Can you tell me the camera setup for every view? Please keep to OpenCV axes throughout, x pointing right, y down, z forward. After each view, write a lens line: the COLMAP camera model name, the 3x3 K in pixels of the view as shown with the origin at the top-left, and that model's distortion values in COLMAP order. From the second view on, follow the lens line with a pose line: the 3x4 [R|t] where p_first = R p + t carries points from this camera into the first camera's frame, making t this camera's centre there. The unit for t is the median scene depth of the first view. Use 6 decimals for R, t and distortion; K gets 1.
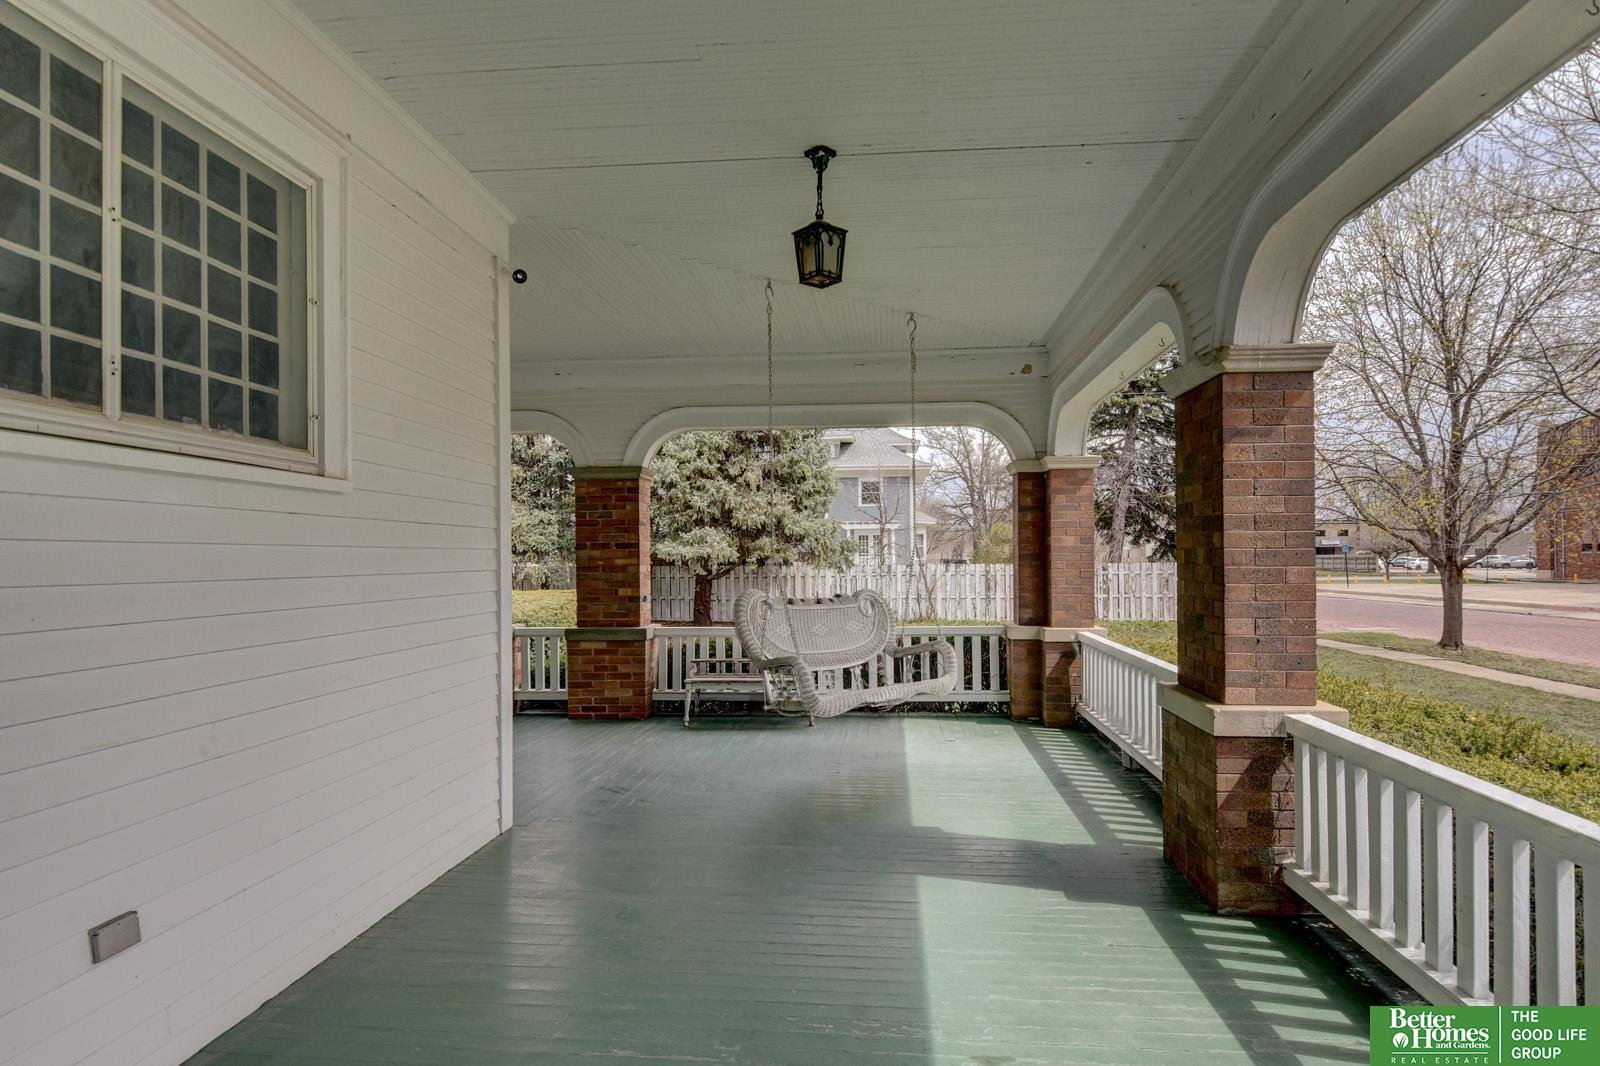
lens RADIAL K [[881.5, 0, 817.1], [0, 881.5, 553.6], [0, 0, 1]] dist [-0.030004, -0.000436]
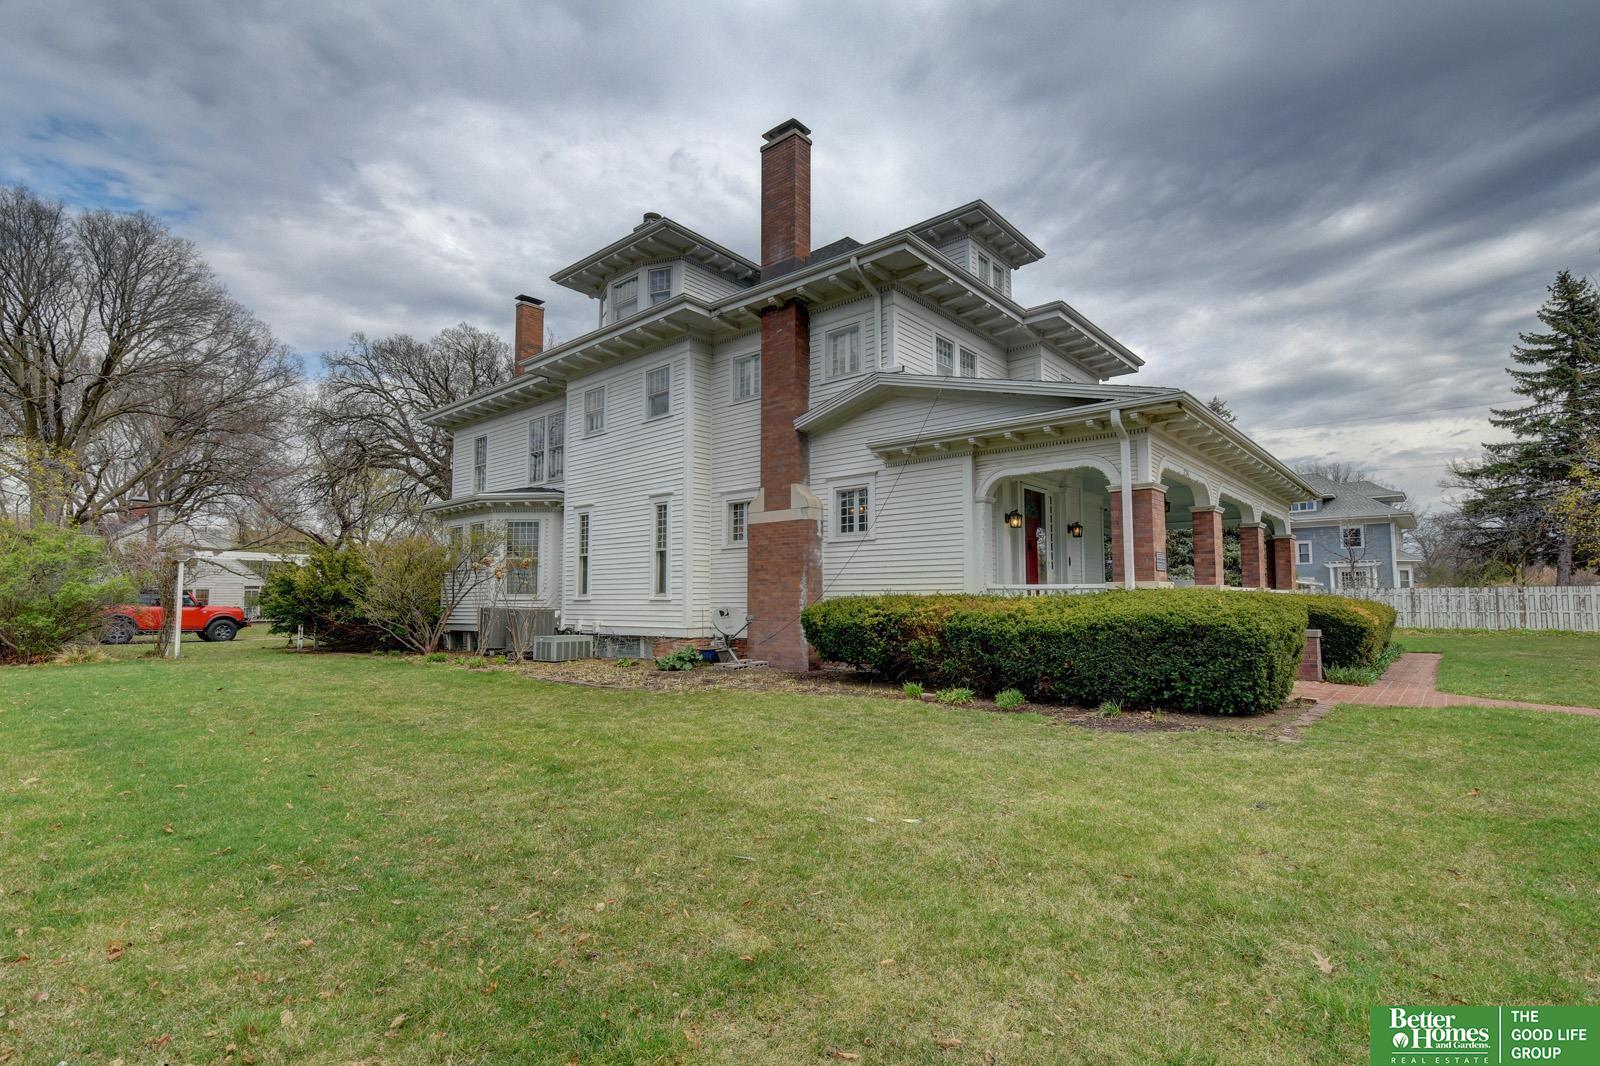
lens RADIAL K [[776.4, 0, 800.0], [0, 776.4, 533.0], [0, 0, 1]] dist [-0.000356, -0.000133]
pose [[0.804668, -0.042445, -0.592205, 0.493225], [-0.006640, 0.996736, -0.080461, 0.104325], [0.593687, 0.068677, 0.801760, -2.015140]]
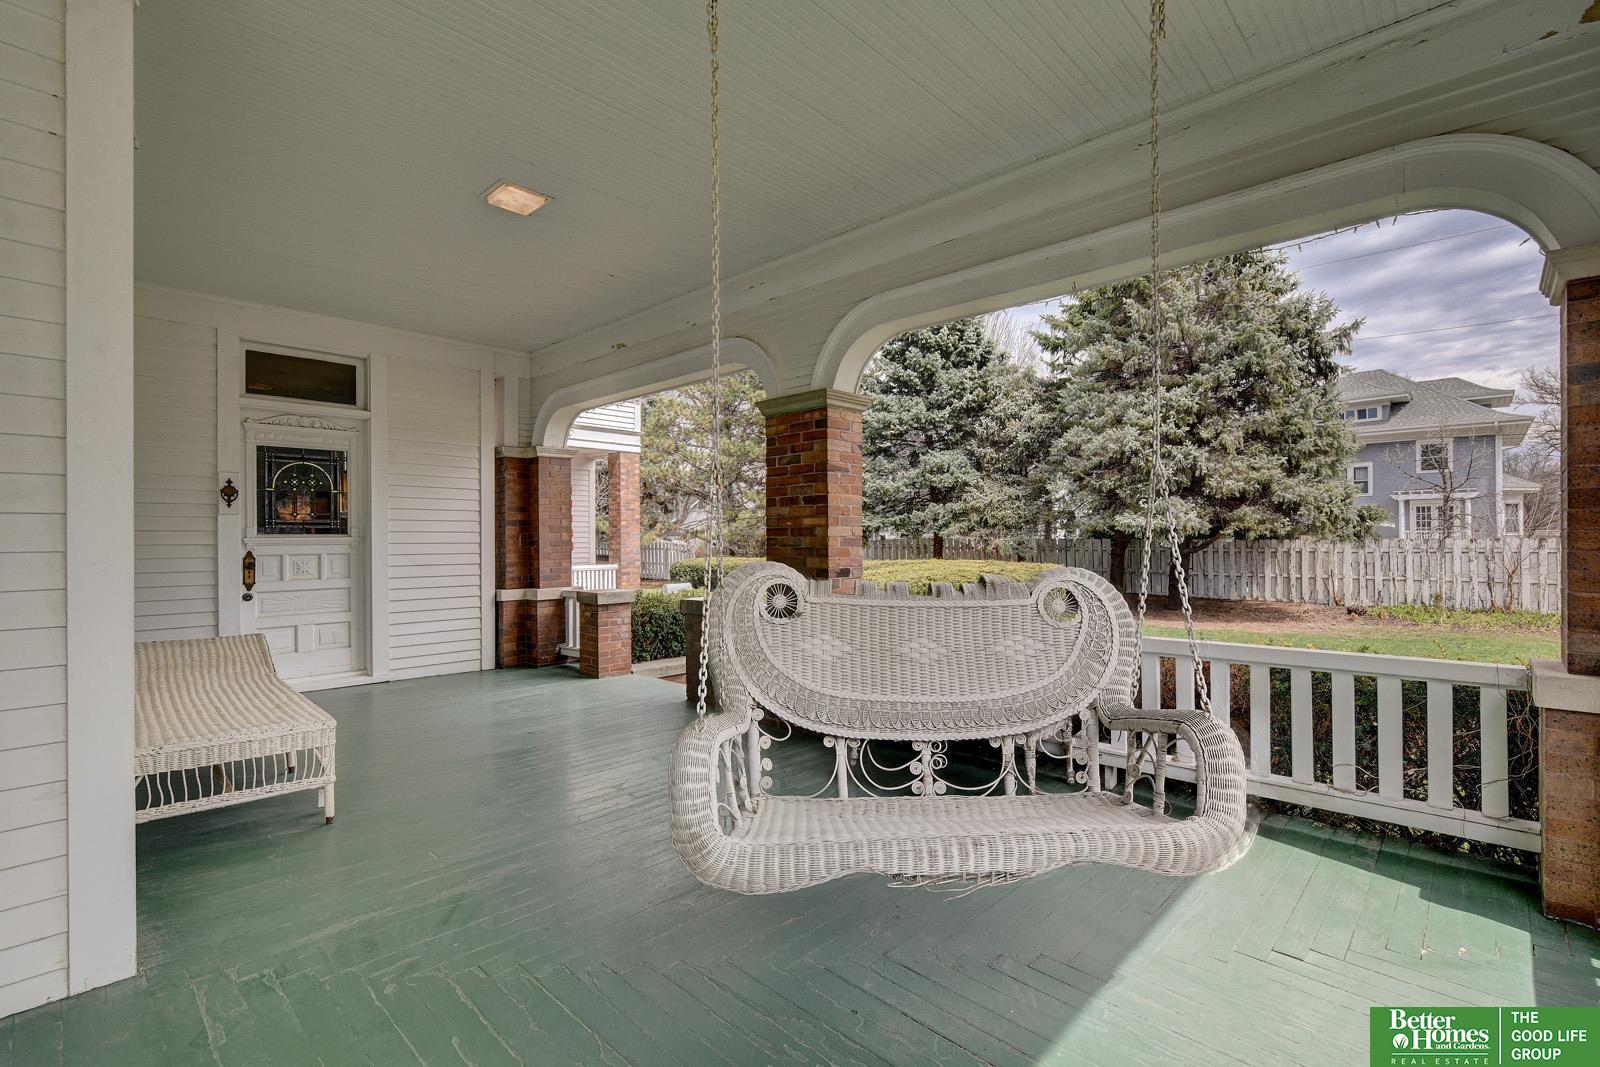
lens RADIAL K [[719.0, 0, 837.7], [0, 719.0, 532.8], [0, 0, 1]] dist [-0.003149, -0.000114]
pose [[0.791918, -0.002099, -0.610624, 0.161319], [0.003110, 0.999995, 0.000596, 0.018031], [0.610620, -0.002371, 0.791920, 0.528509]]
